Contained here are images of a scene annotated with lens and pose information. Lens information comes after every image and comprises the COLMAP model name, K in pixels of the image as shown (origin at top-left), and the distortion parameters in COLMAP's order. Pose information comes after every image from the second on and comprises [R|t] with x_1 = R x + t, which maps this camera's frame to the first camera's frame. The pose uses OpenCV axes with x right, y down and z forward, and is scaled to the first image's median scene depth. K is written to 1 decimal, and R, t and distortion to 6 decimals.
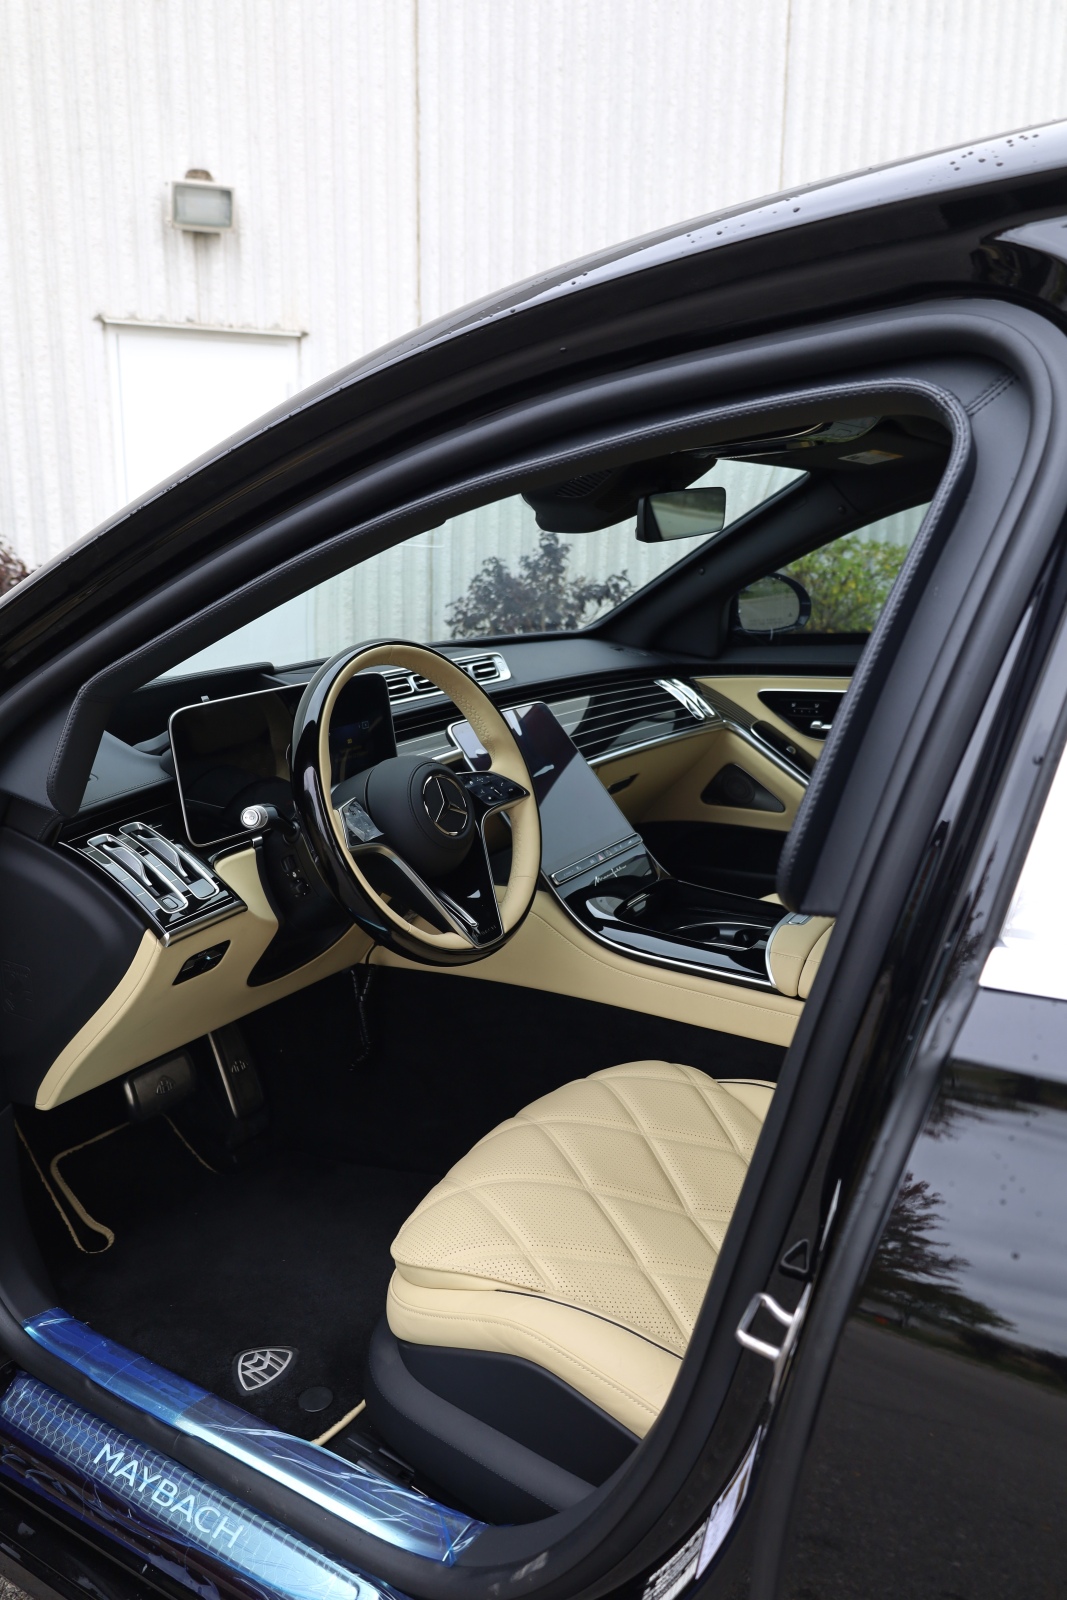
lens RADIAL K [[1315.4, 0, 524.4], [0, 1315.4, 800.3], [0, 0, 1]] dist [-0.004060, 0.000238]
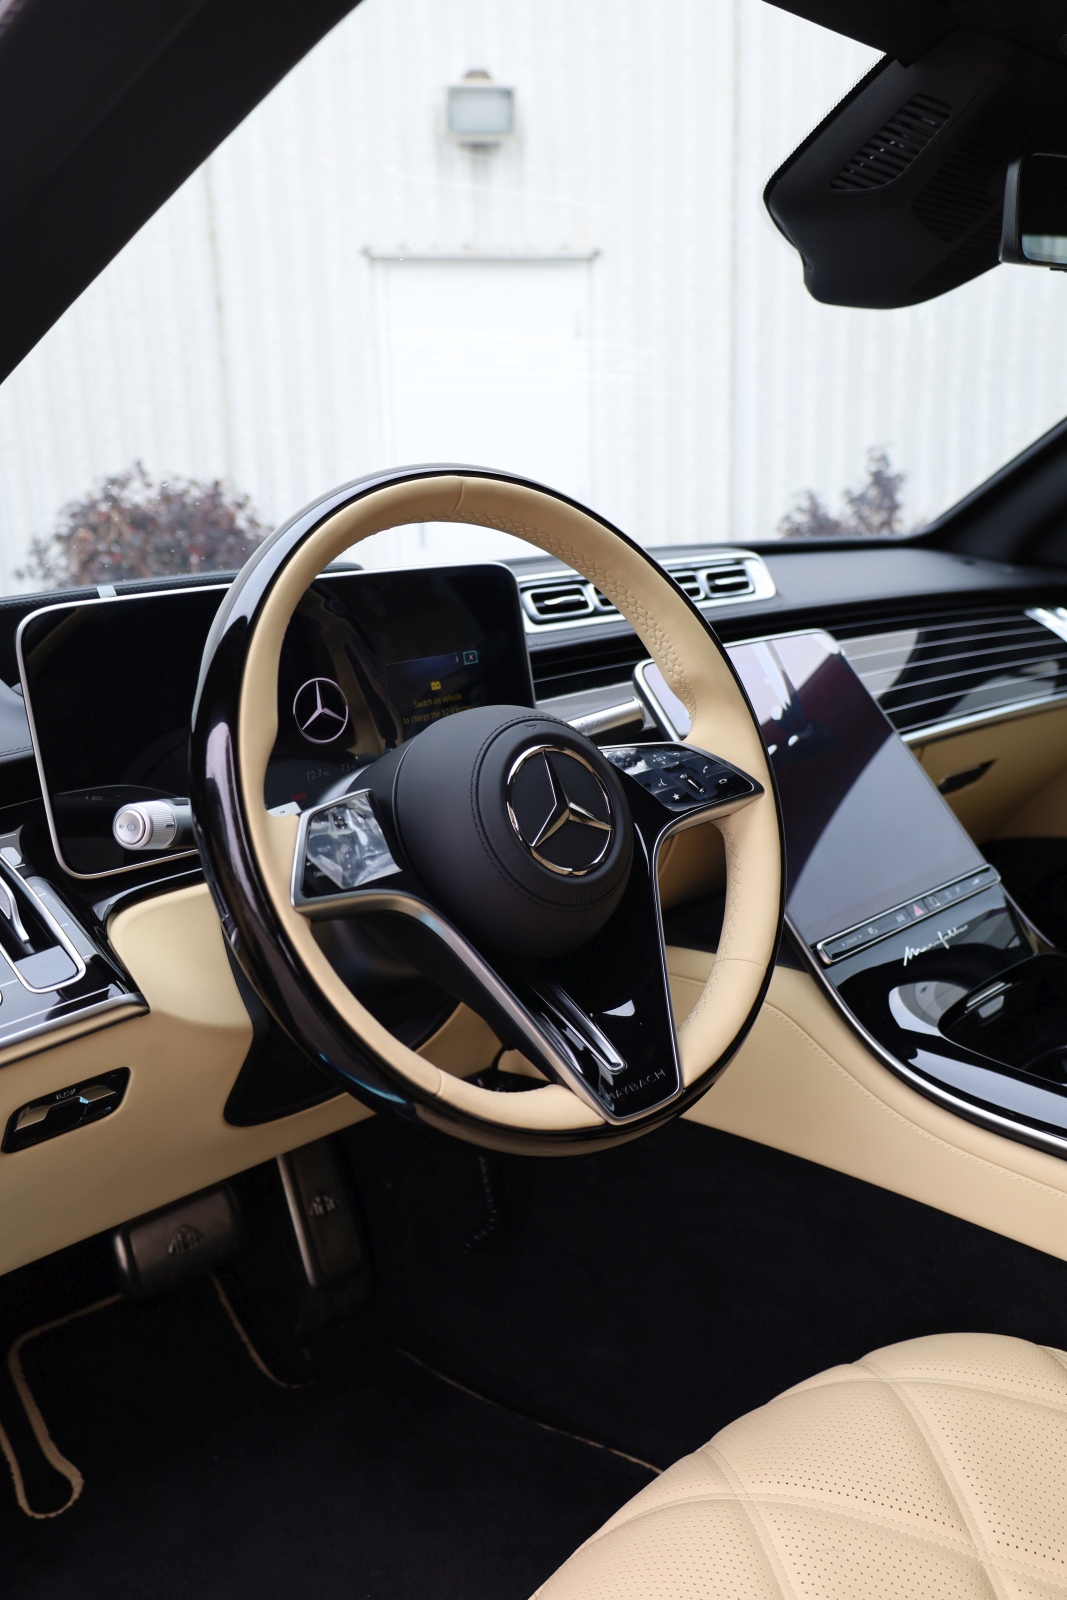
lens RADIAL K [[1323.3, 0, 500.1], [0, 1323.3, 847.5], [0, 0, 1]] dist [-0.036089, 0.032735]
pose [[0.963661, 0.028912, -0.265561, 0.033890], [-0.018848, 0.999007, 0.040369, -0.001009], [0.266464, -0.033897, 0.963249, 0.410793]]
